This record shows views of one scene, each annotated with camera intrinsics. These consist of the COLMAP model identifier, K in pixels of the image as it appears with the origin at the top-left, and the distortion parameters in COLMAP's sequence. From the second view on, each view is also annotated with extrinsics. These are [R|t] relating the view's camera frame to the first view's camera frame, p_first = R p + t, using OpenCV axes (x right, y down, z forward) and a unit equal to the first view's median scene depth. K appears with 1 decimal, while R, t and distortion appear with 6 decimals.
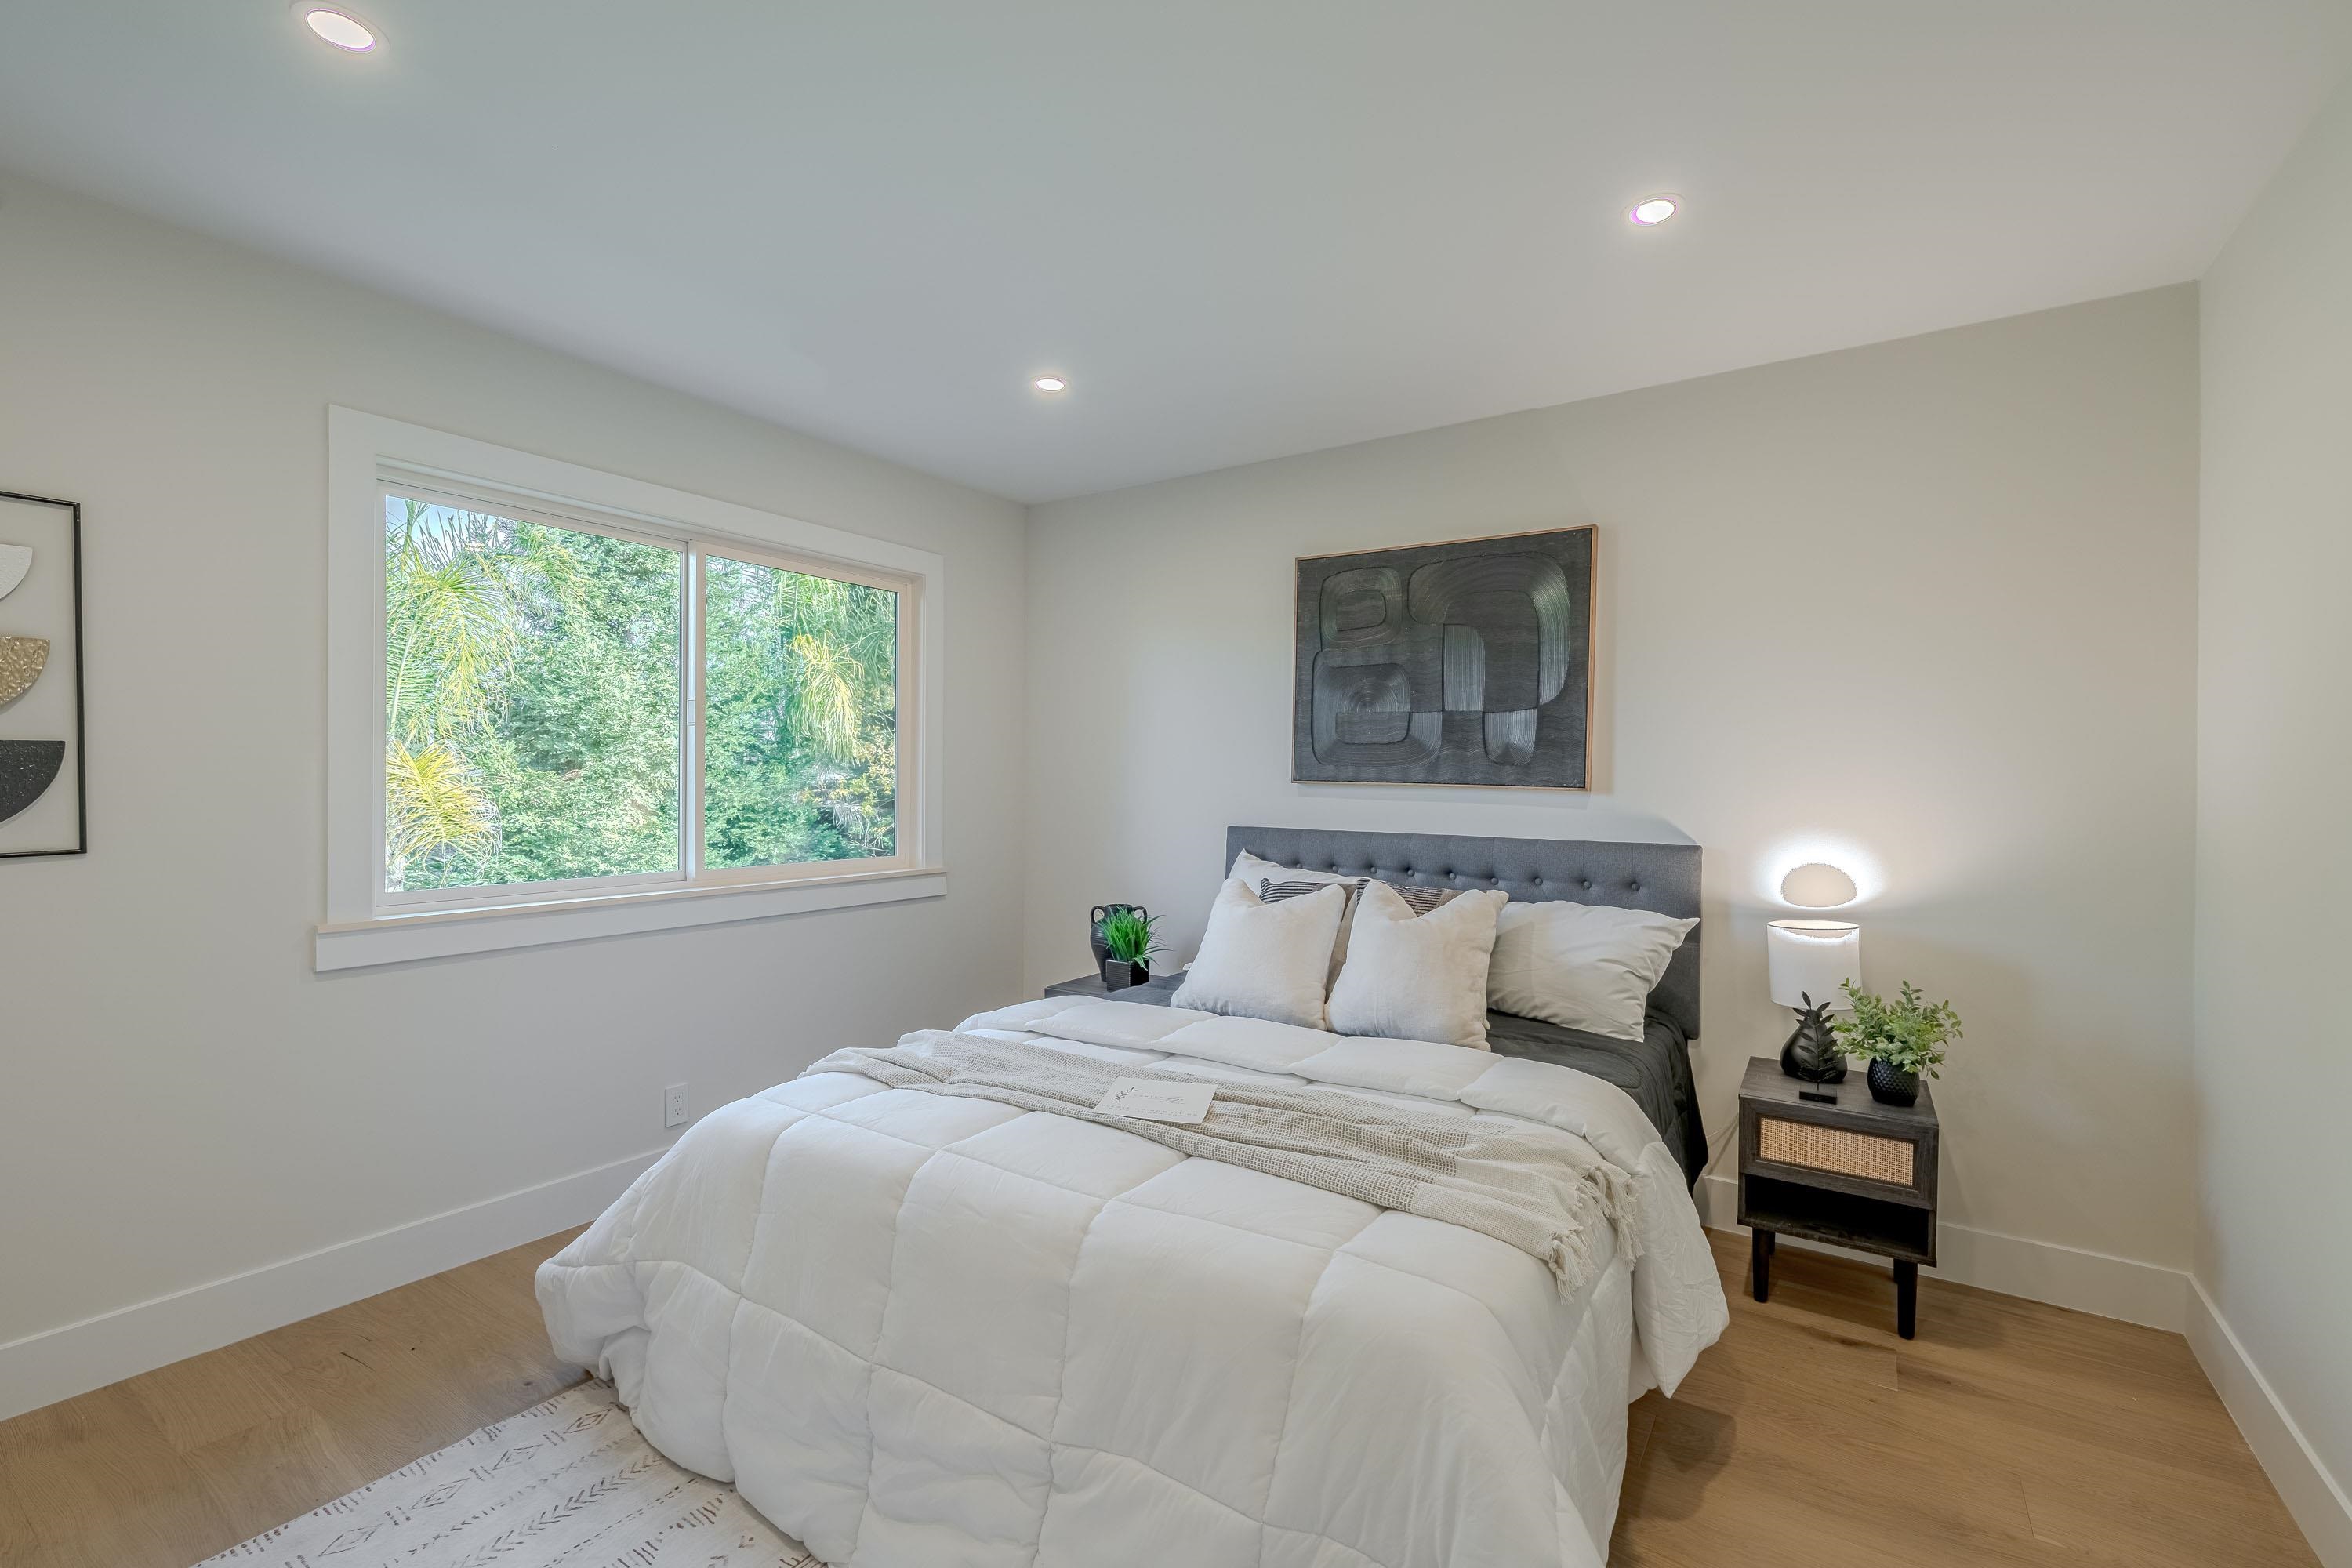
lens RADIAL K [[987.1, 0, 1176.0], [0, 987.1, 784.0], [0, 0, 1]] dist [0.000375, 0.000415]
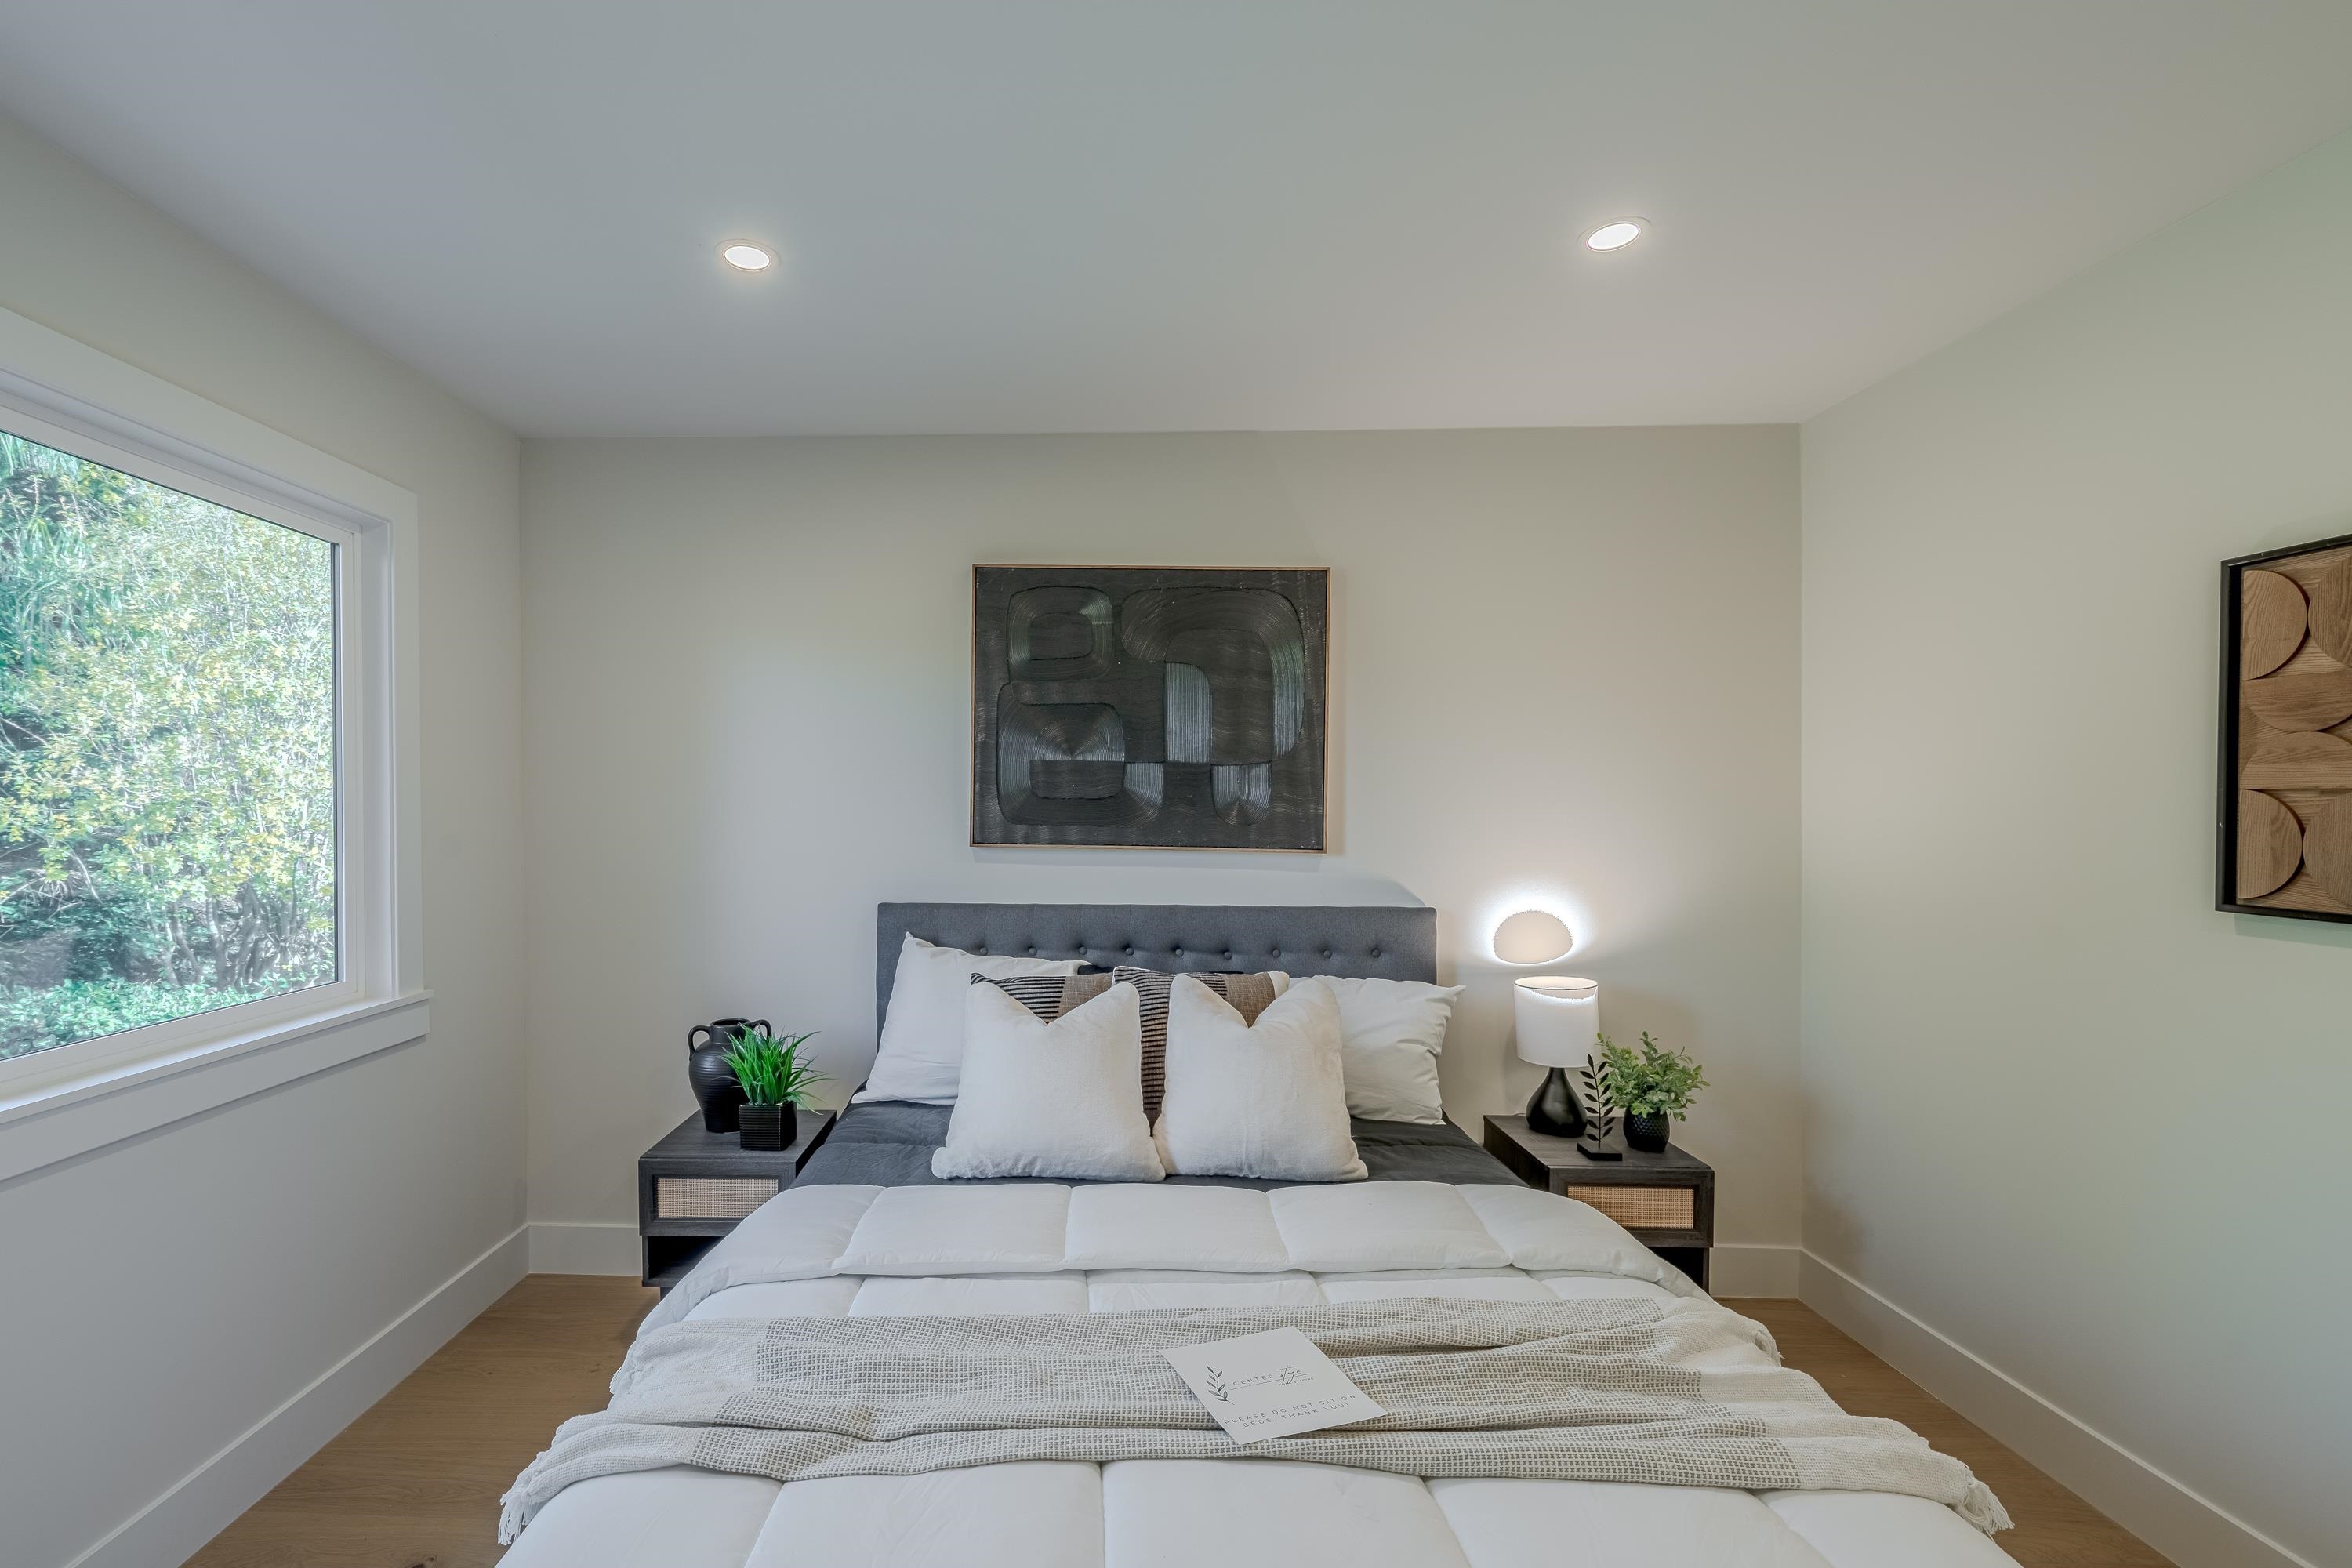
lens RADIAL K [[1055.8, 0, 1175.2], [0, 1055.8, 828.7], [0, 0, 1]] dist [-0.000589, -0.000174]
pose [[0.854530, -0.012519, 0.519252, -0.219909], [0.008083, 0.999909, 0.010805, -0.027956], [-0.519340, -0.005036, 0.854553, 0.223157]]
